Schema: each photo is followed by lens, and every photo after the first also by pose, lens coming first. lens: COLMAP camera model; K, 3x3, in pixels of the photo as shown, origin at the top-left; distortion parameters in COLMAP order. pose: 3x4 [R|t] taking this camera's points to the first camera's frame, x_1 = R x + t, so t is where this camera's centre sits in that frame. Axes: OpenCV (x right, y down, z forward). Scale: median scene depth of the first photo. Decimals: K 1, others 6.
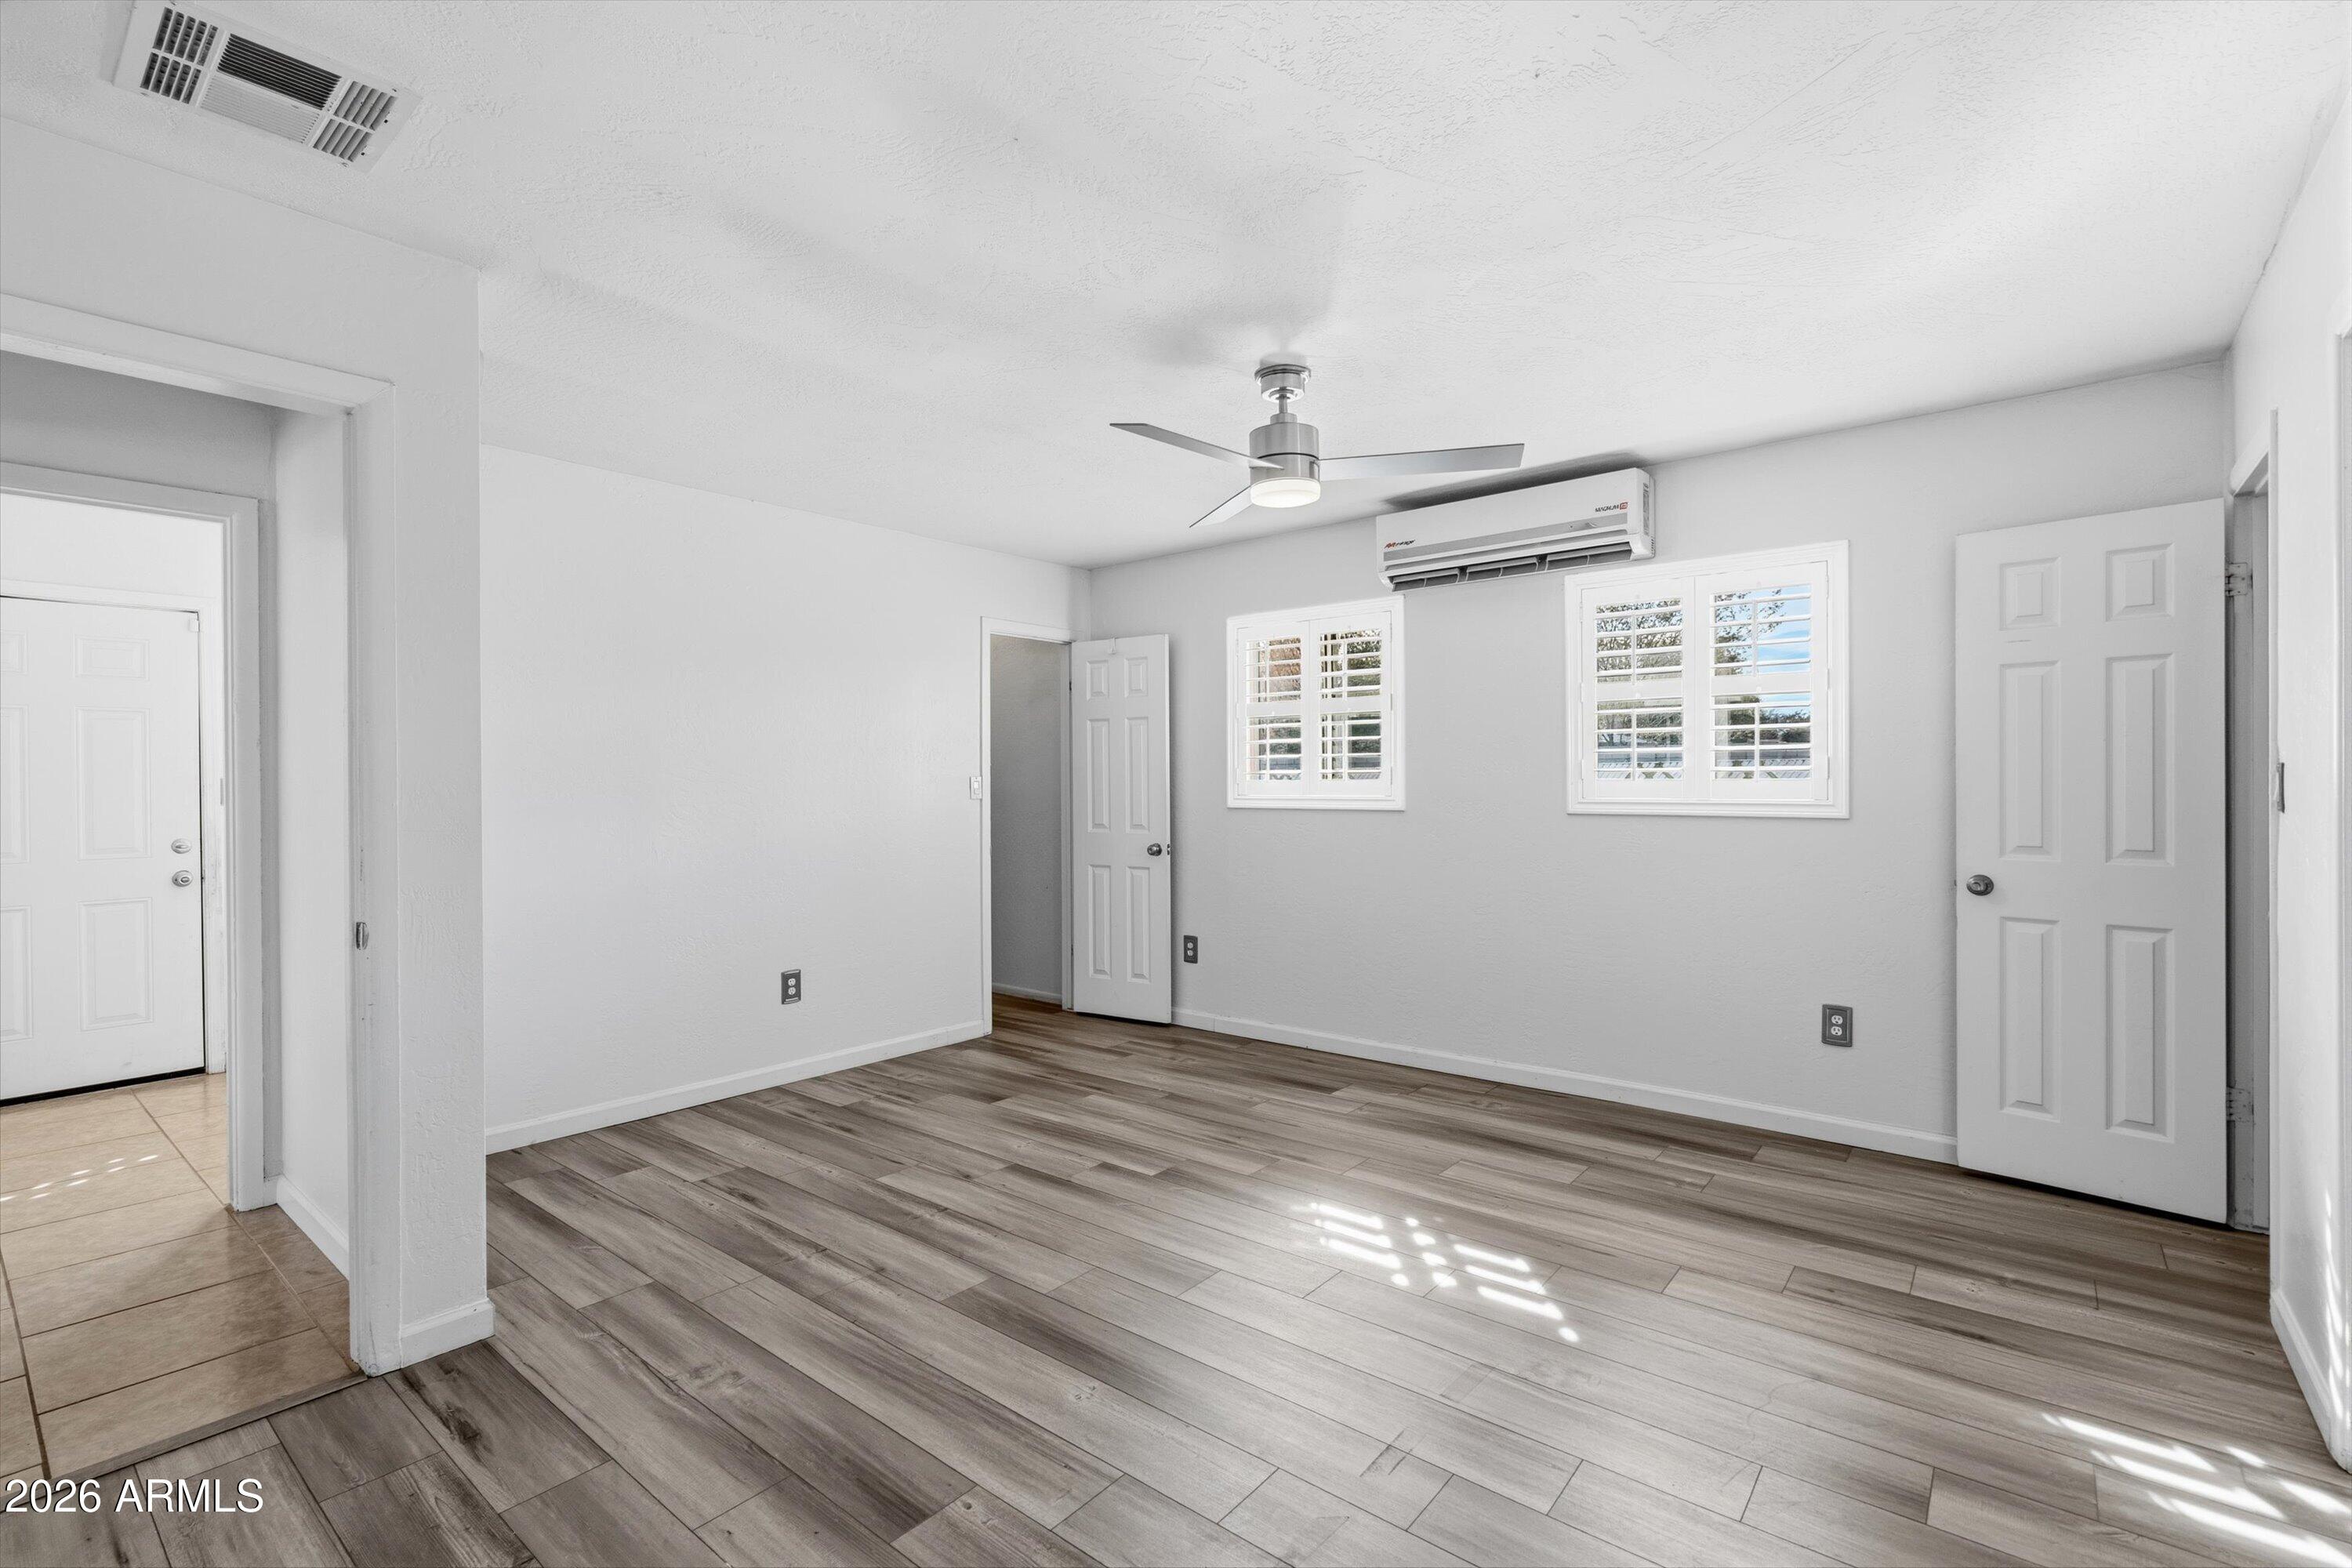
lens RADIAL K [[1064.1, 0, 1172.5], [0, 1064.1, 766.1], [0, 0, 1]] dist [-0.008209, 0.003206]
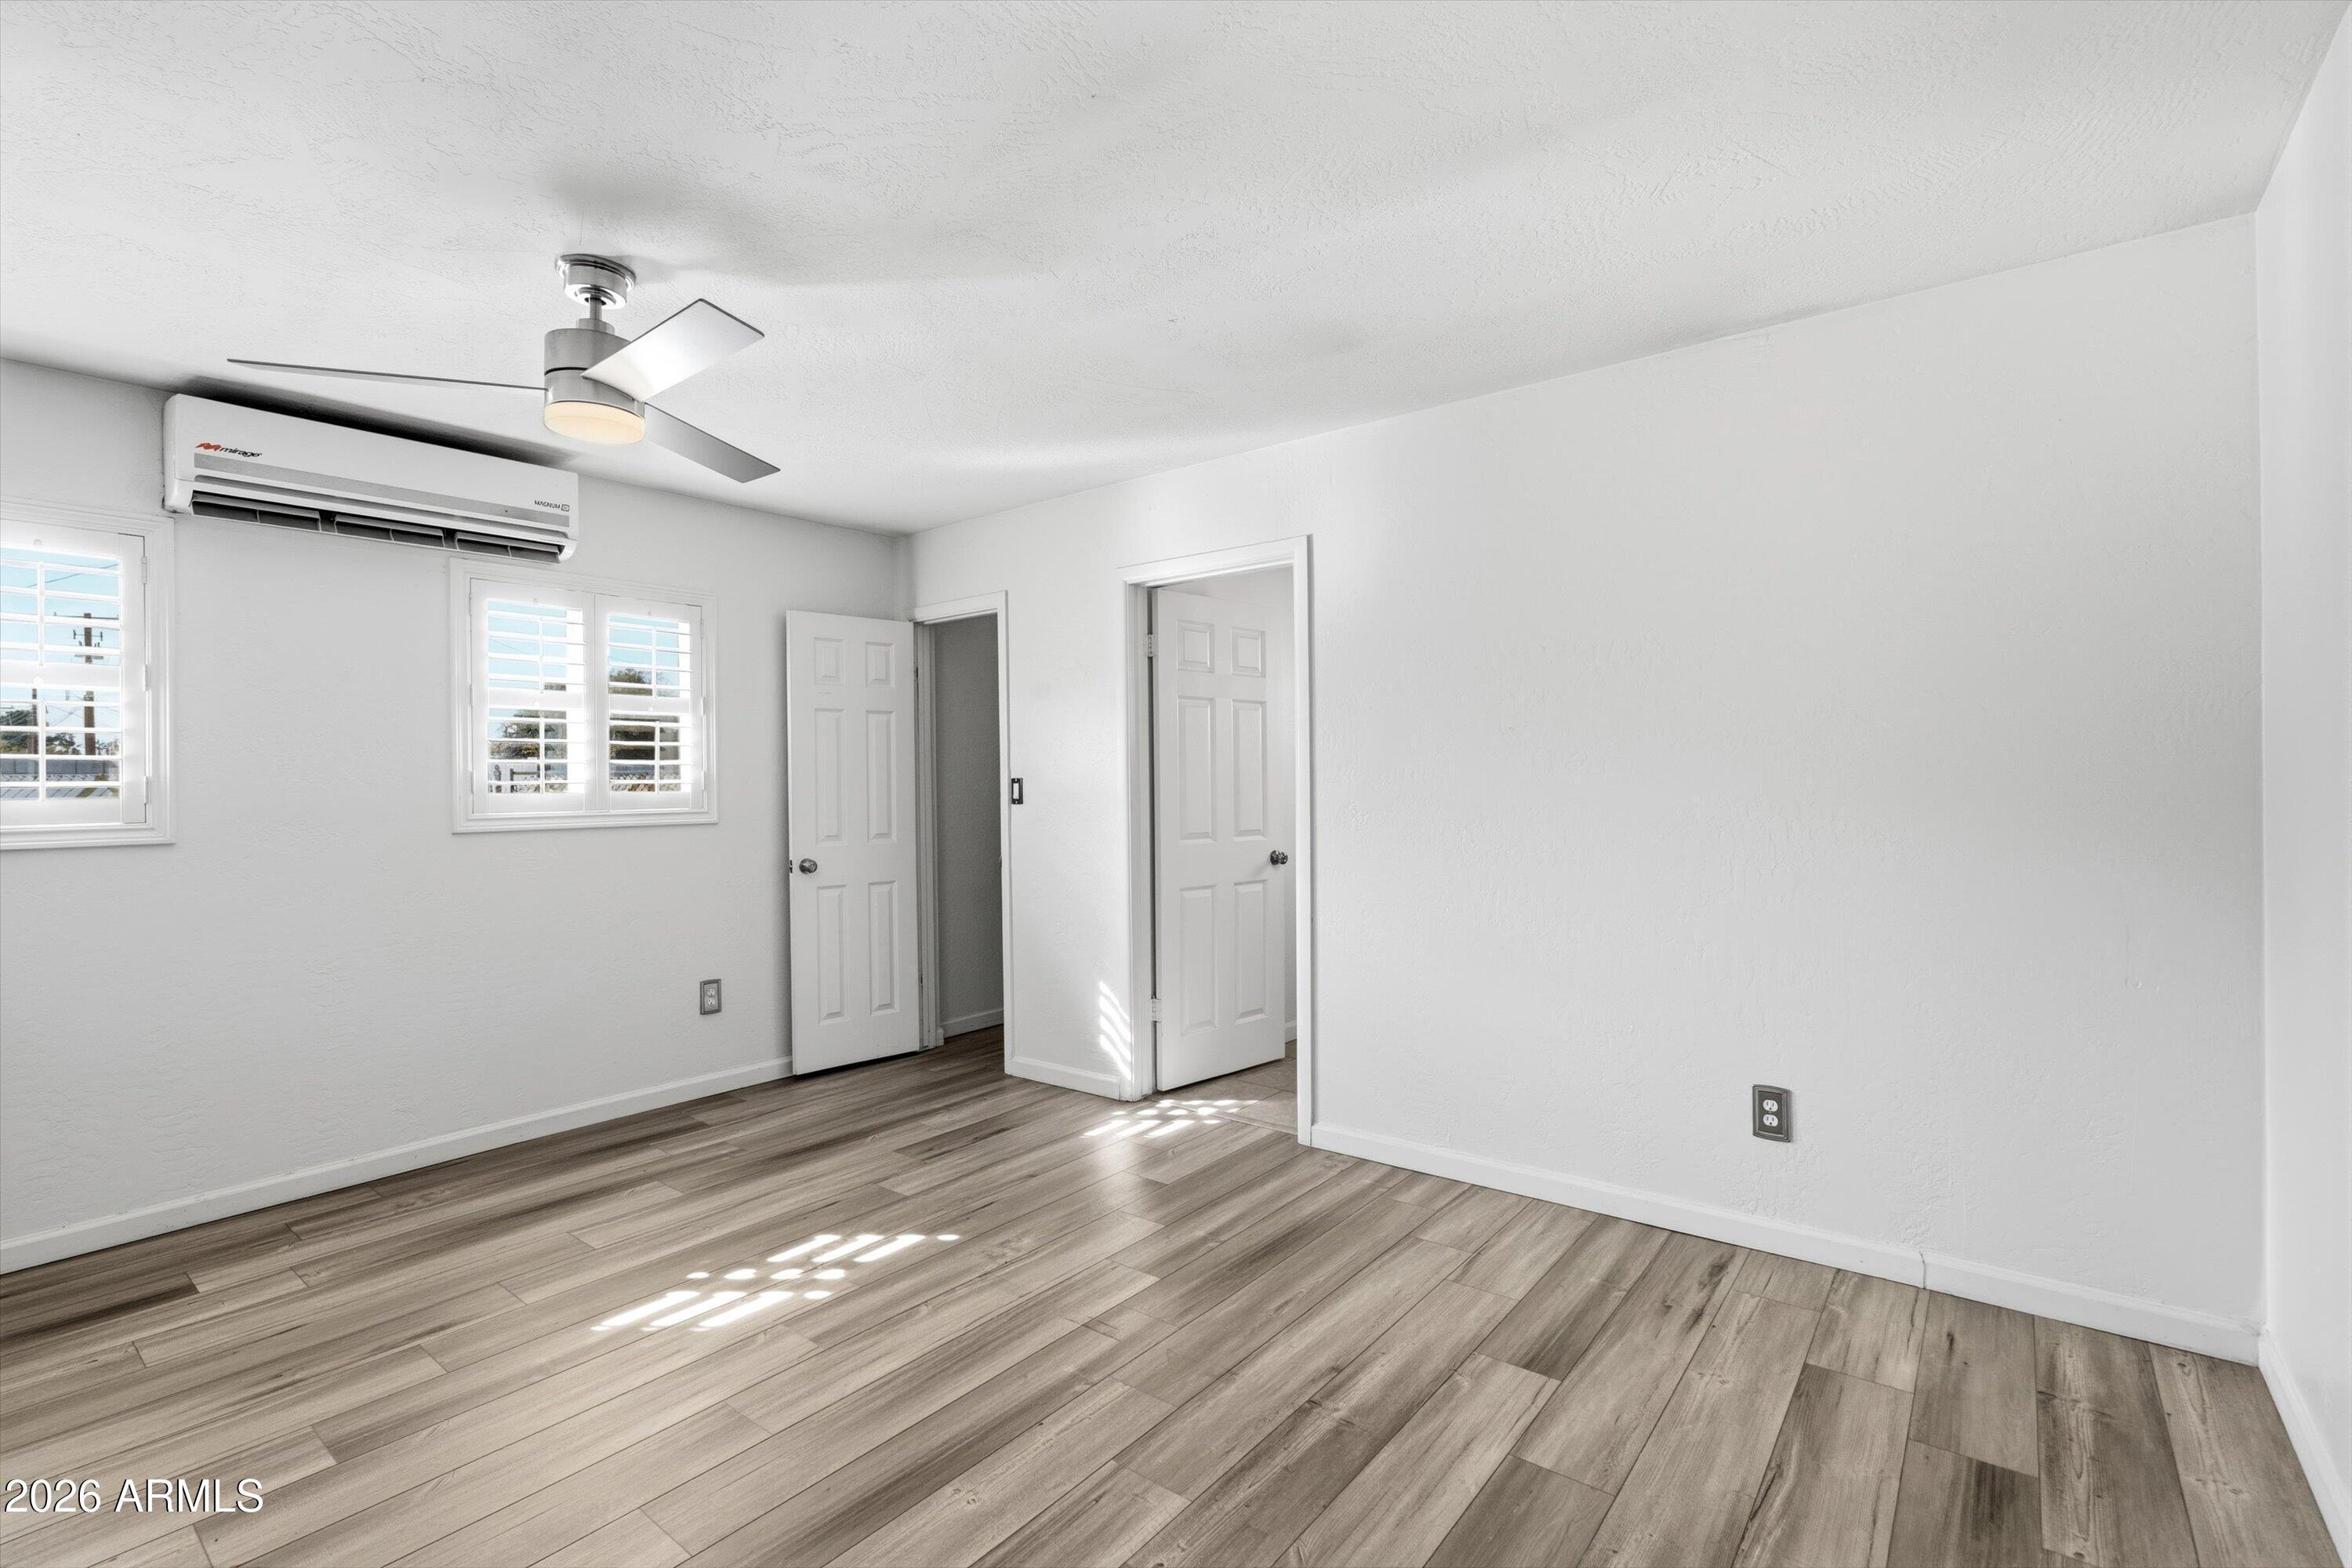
lens RADIAL K [[1051.2, 0, 1154.5], [0, 1051.2, 779.6], [0, 0, 1]] dist [-0.012847, 0.002347]
pose [[-0.001449, 0.005291, 0.999985, -0.612213], [0.001019, 0.999985, -0.005289, 0.007174], [-0.999998, 0.001011, -0.001454, 0.552158]]
